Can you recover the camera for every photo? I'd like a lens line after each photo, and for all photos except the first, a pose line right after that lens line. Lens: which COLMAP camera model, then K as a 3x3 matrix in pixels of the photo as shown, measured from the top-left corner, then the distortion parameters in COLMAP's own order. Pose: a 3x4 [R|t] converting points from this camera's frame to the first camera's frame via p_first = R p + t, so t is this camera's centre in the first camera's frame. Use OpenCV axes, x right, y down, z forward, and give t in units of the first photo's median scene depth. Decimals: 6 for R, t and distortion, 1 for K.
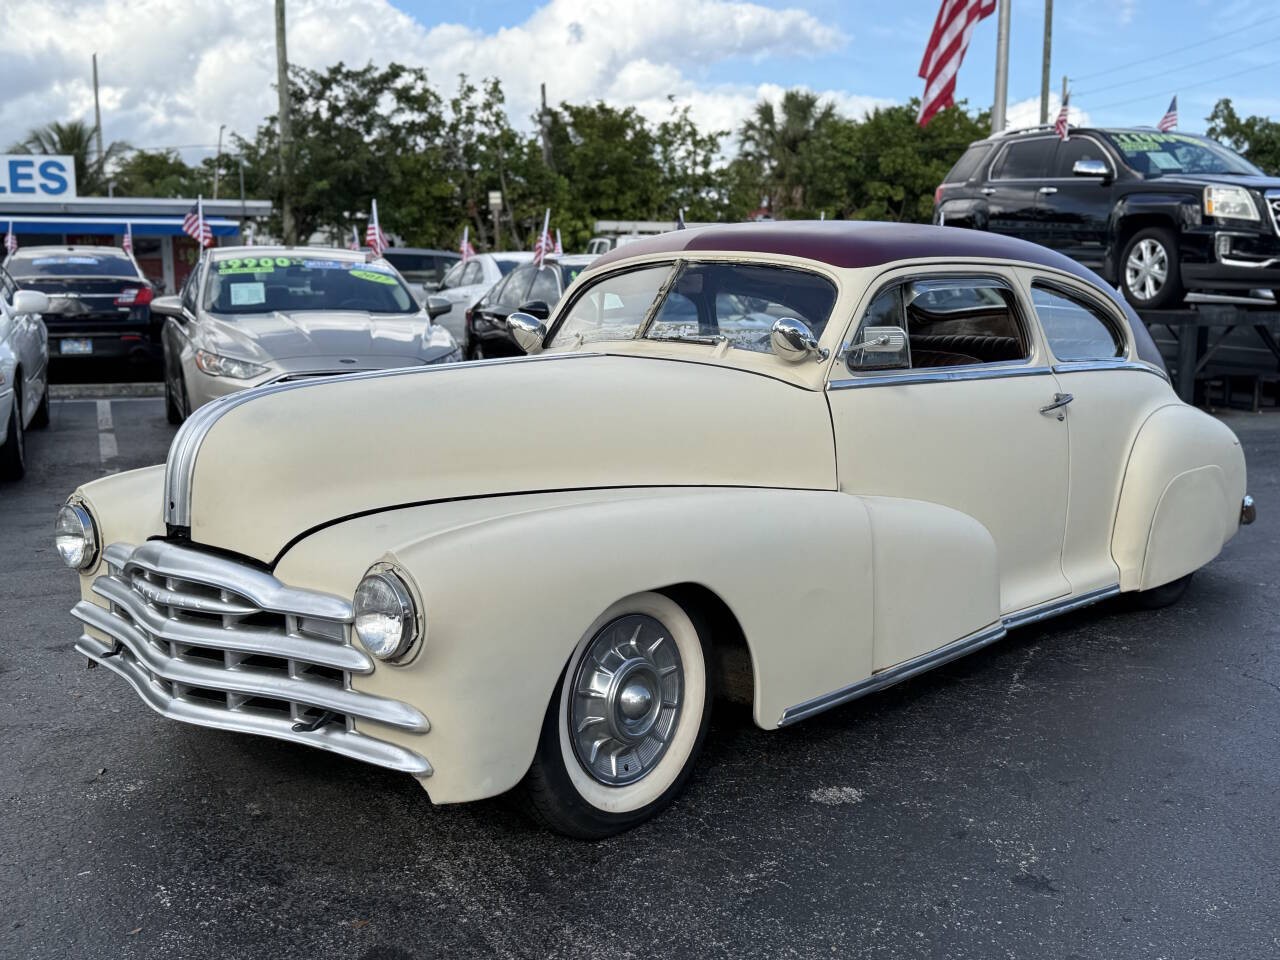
lens RADIAL K [[1421.1, 0, 658.8], [0, 1421.1, 482.0], [0, 0, 1]] dist [0.218720, -0.568578]
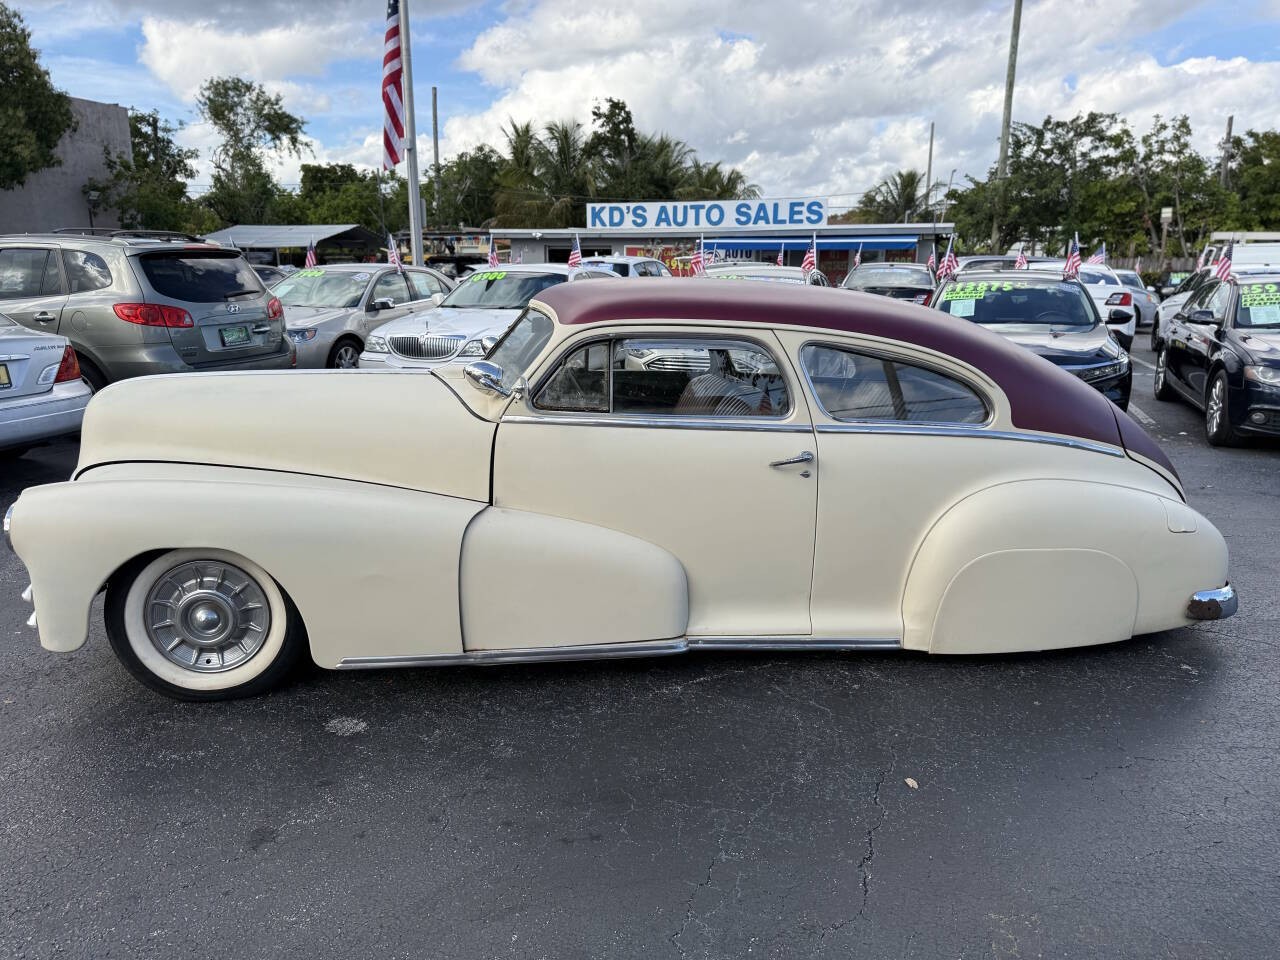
lens RADIAL K [[929.1, 0, 643.4], [0, 929.1, 498.4], [0, 0, 1]] dist [0.042176, -0.057875]
pose [[0.752832, 0.165699, -0.637015, 0.109337], [-0.100699, 0.985396, 0.137312, -0.017219], [0.650464, -0.039226, 0.758523, 0.066961]]
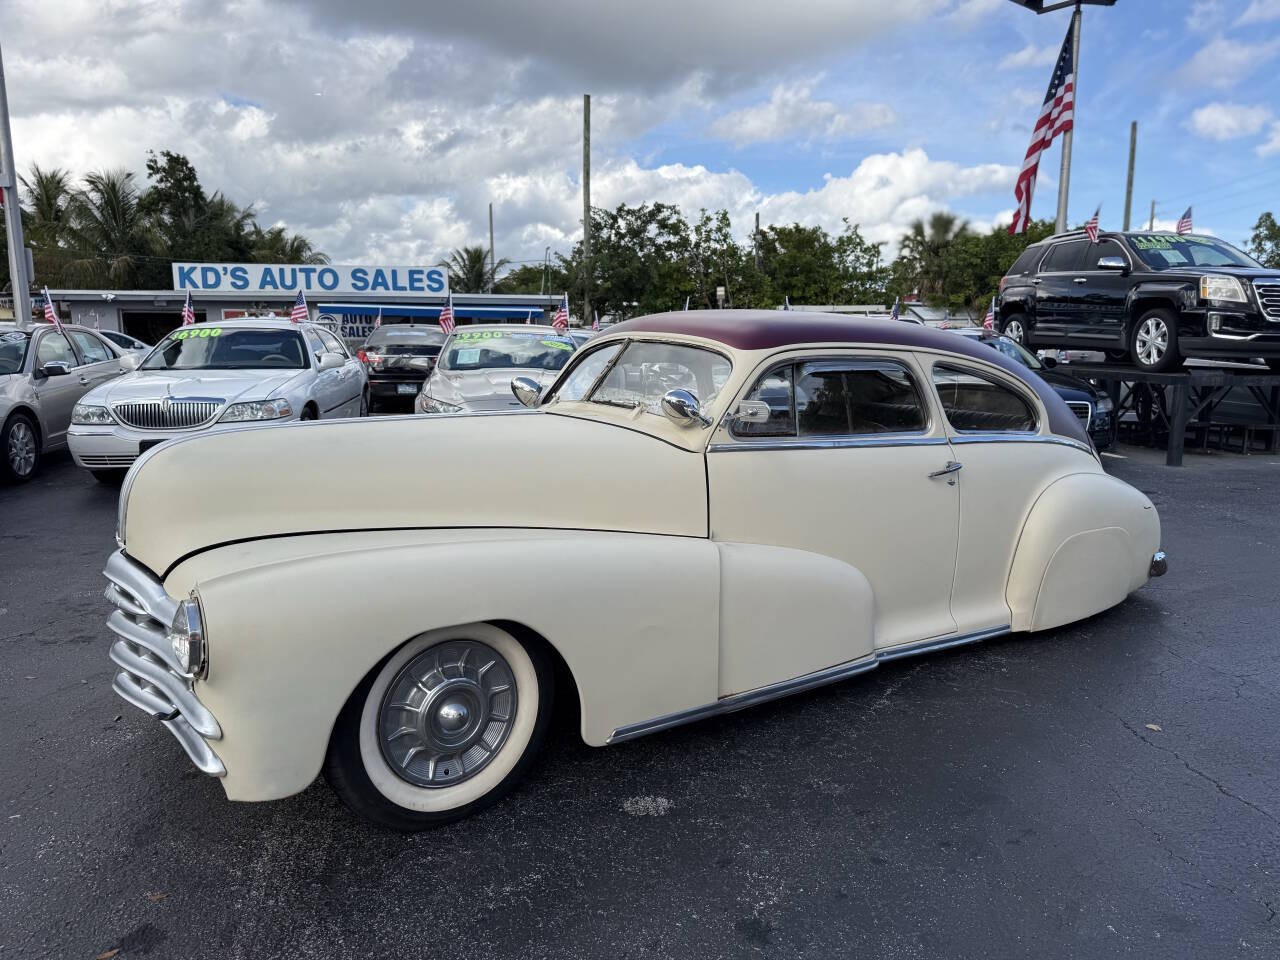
lens RADIAL K [[930.6, 0, 647.1], [0, 930.6, 496.1], [0, 0, 1]] dist [0.083913, -0.133421]
pose [[0.975534, 0.039713, -0.216231, 0.031251], [-0.035300, 0.999083, 0.024235, -0.005139], [0.216996, -0.016009, 0.976041, 0.031558]]
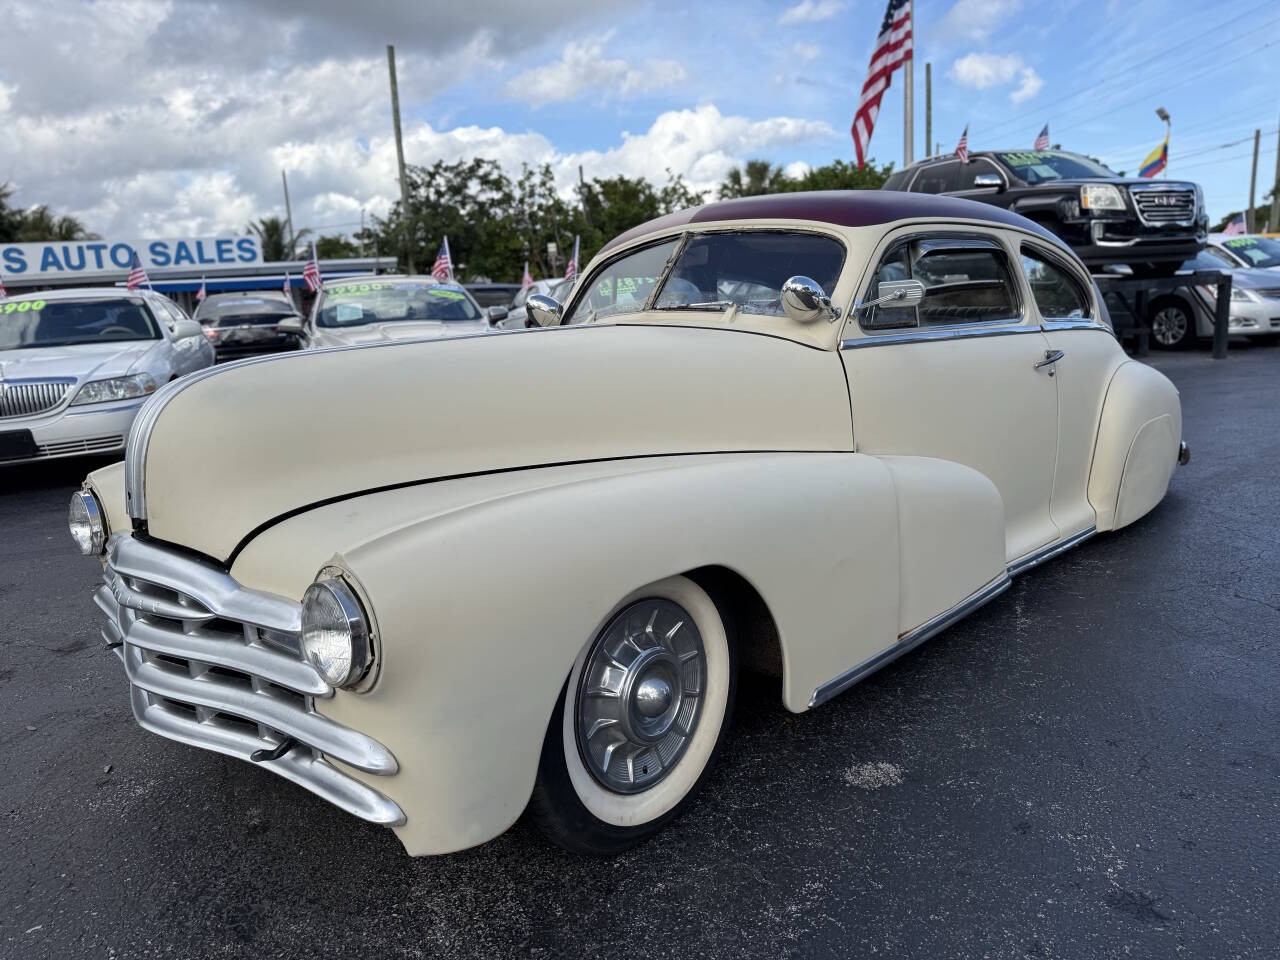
lens RADIAL K [[936.7, 0, 640.0], [0, 936.7, 480.0], [0, 0, 1]] dist [0.040490, -0.052551]
pose [[0.997675, -0.054638, -0.040734, 0.001022], [0.056477, 0.997368, 0.045457, -0.000824], [0.038143, -0.047652, 0.998135, 0.045293]]
